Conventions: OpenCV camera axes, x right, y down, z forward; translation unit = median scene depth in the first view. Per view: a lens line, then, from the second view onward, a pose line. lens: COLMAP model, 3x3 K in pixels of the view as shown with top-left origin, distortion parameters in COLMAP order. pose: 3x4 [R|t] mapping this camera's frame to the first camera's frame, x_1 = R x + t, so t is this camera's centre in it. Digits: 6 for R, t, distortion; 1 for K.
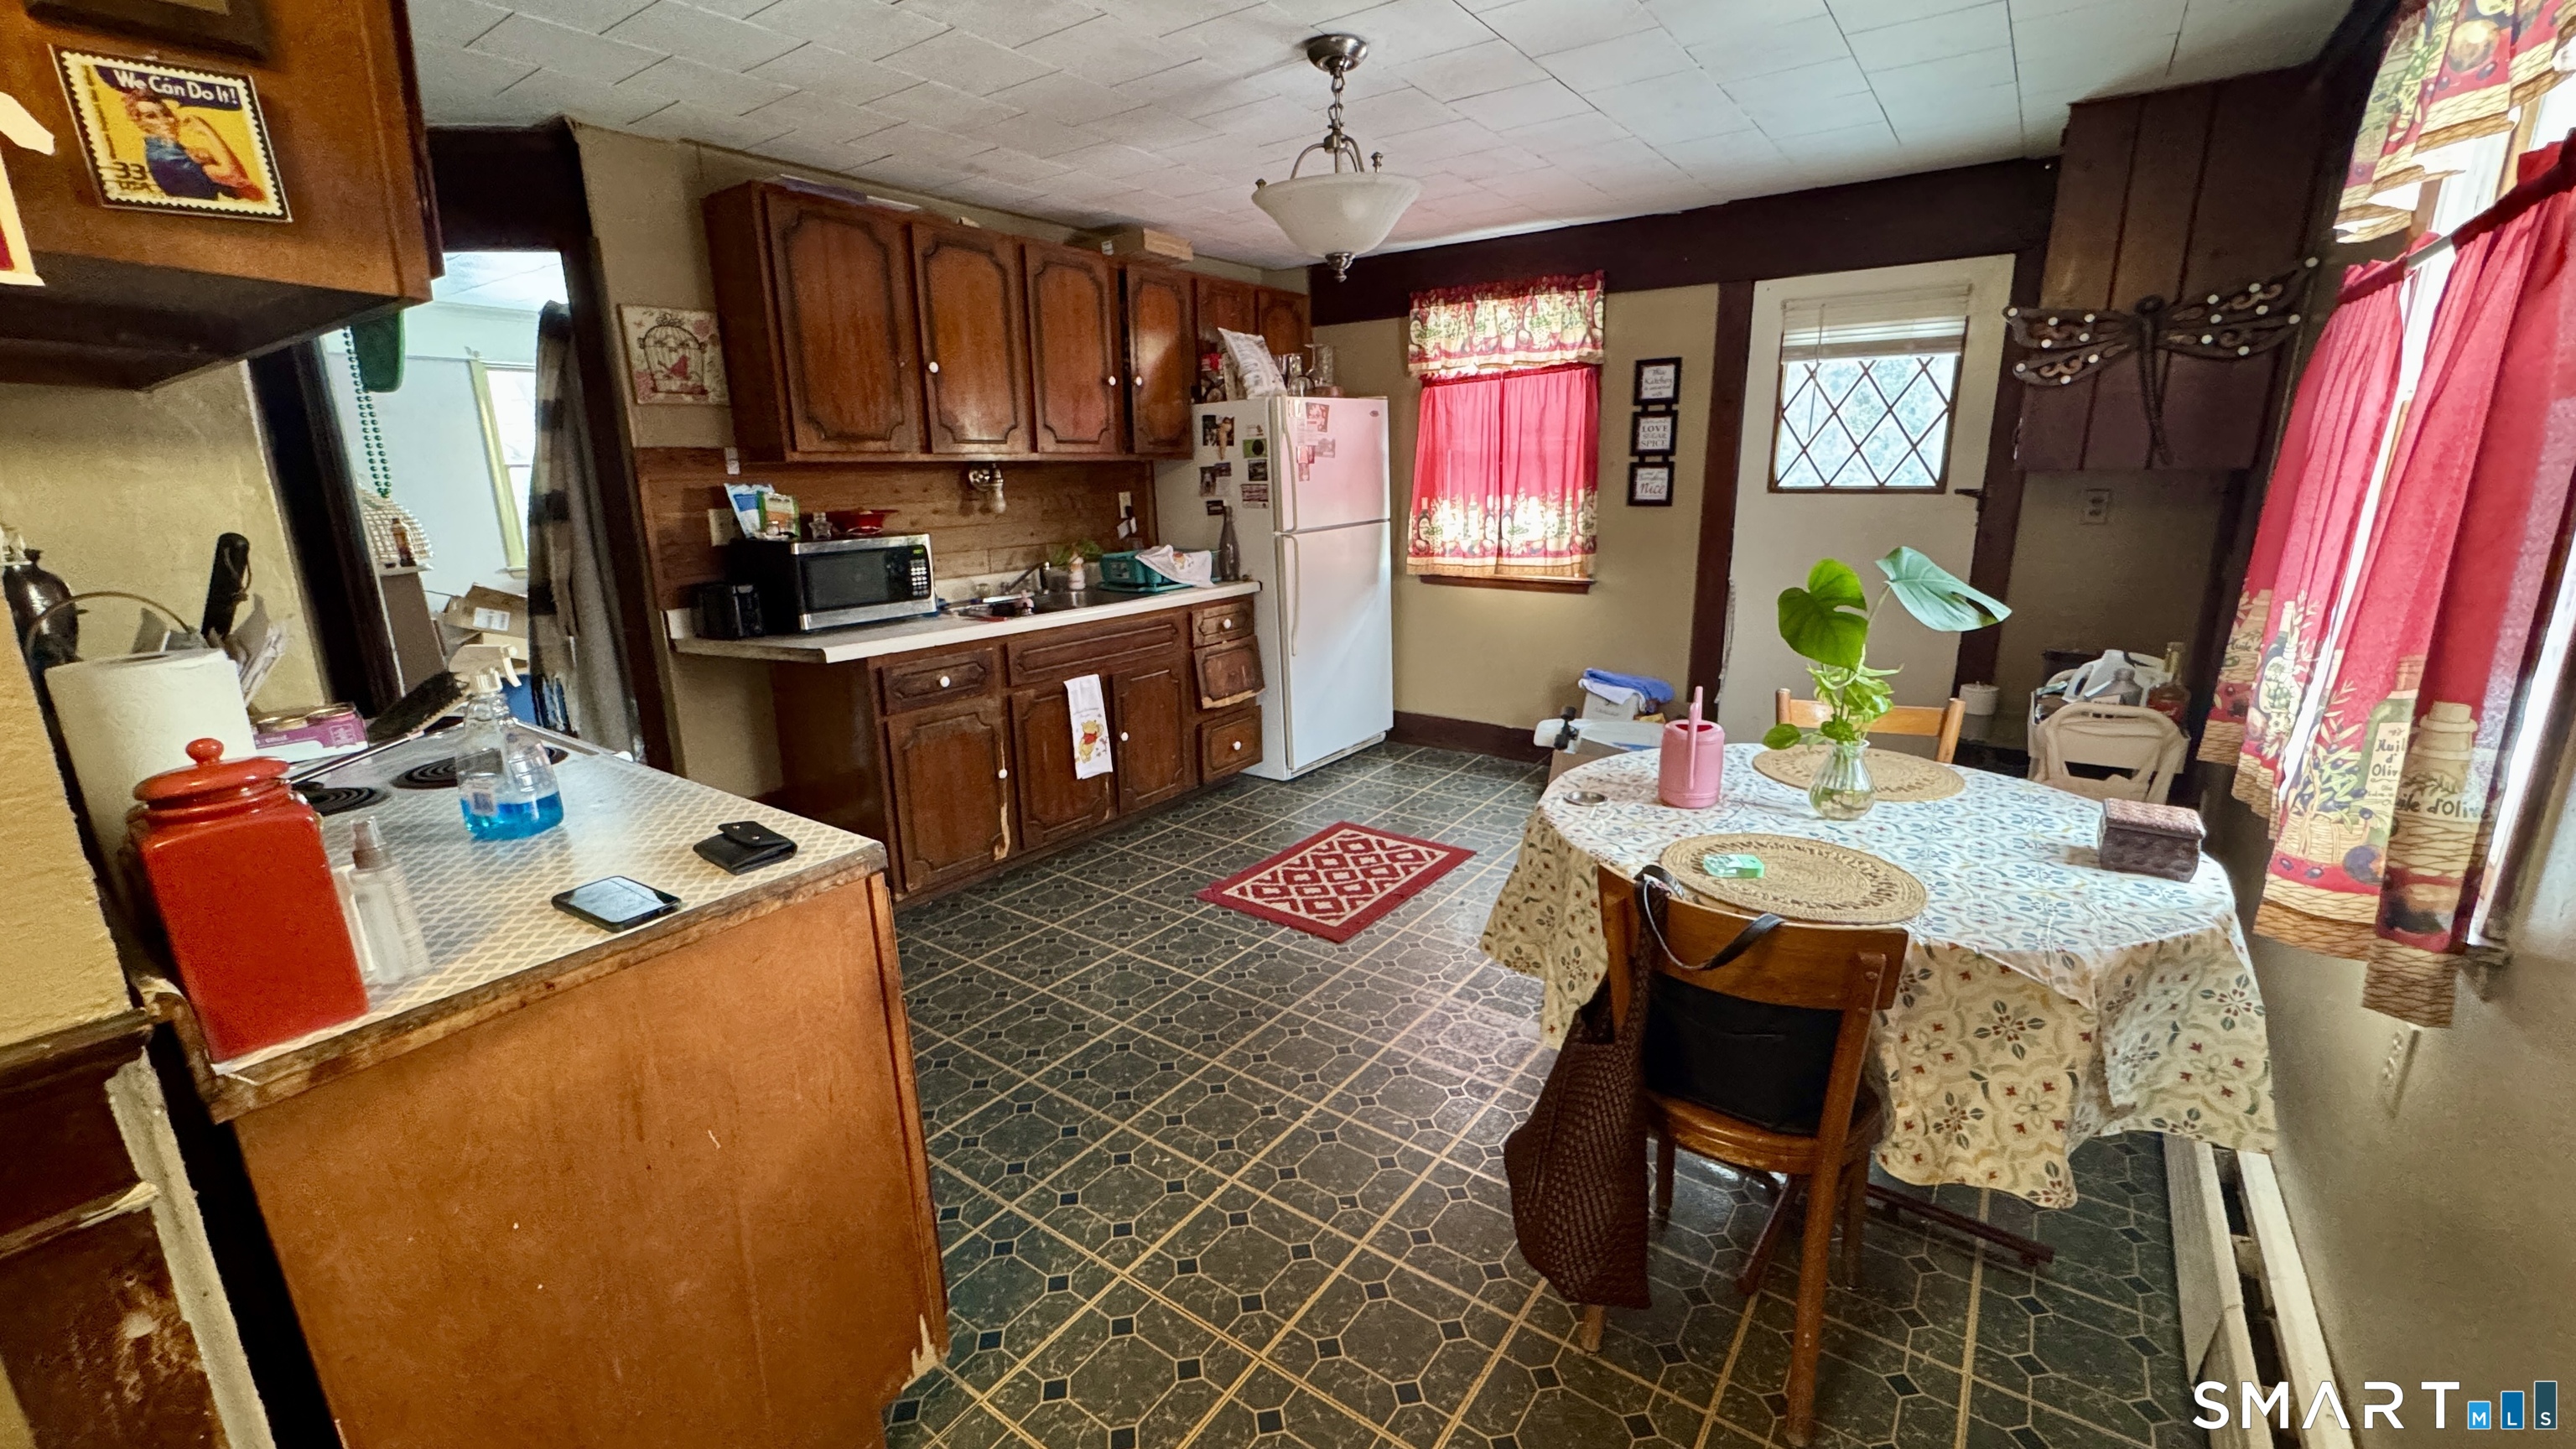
lens RADIAL K [[1033.8, 0, 1294.2], [0, 1033.8, 731.9], [0, 0, 1]] dist [-0.003499, -0.000065]
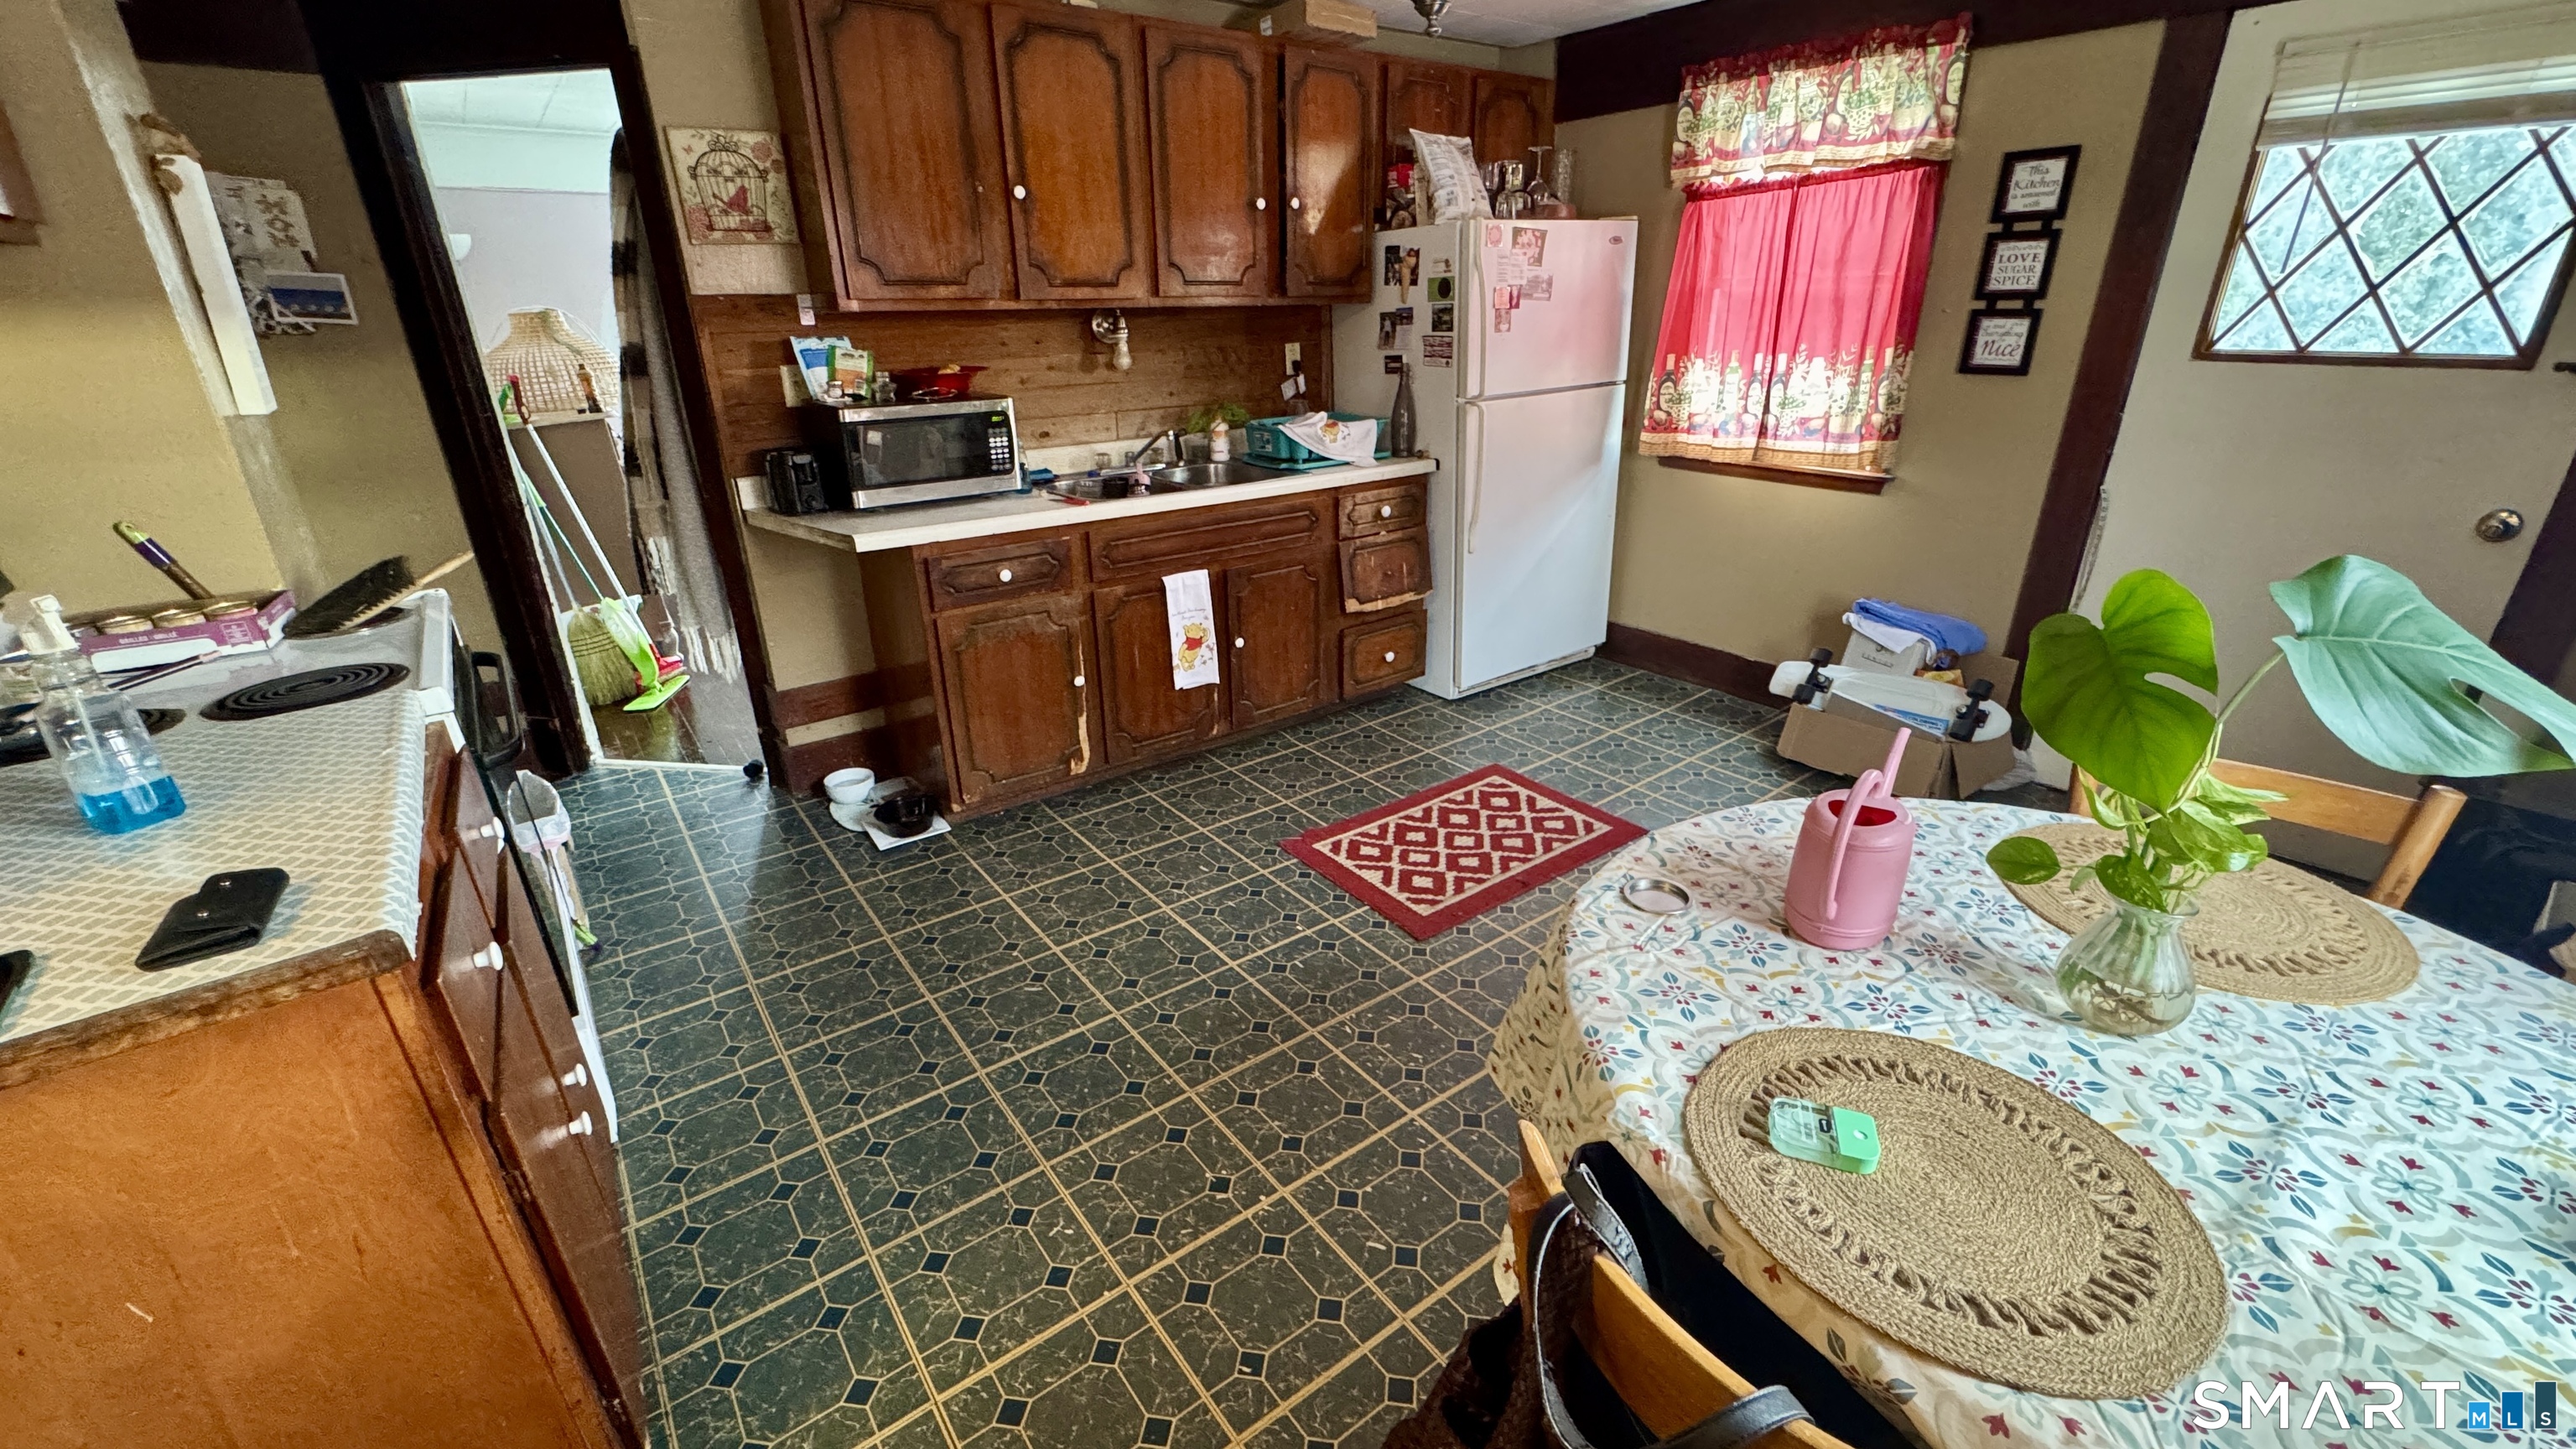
lens RADIAL K [[1033.8, 0, 1288.2], [0, 1033.8, 732.6], [0, 0, 1]] dist [-0.003499, -0.000065]
pose [[0.954910, 0.114983, -0.273725, 0.123177], [-0.073377, 0.984759, 0.157687, -0.062428], [0.287684, -0.130492, 0.948794, 0.189635]]
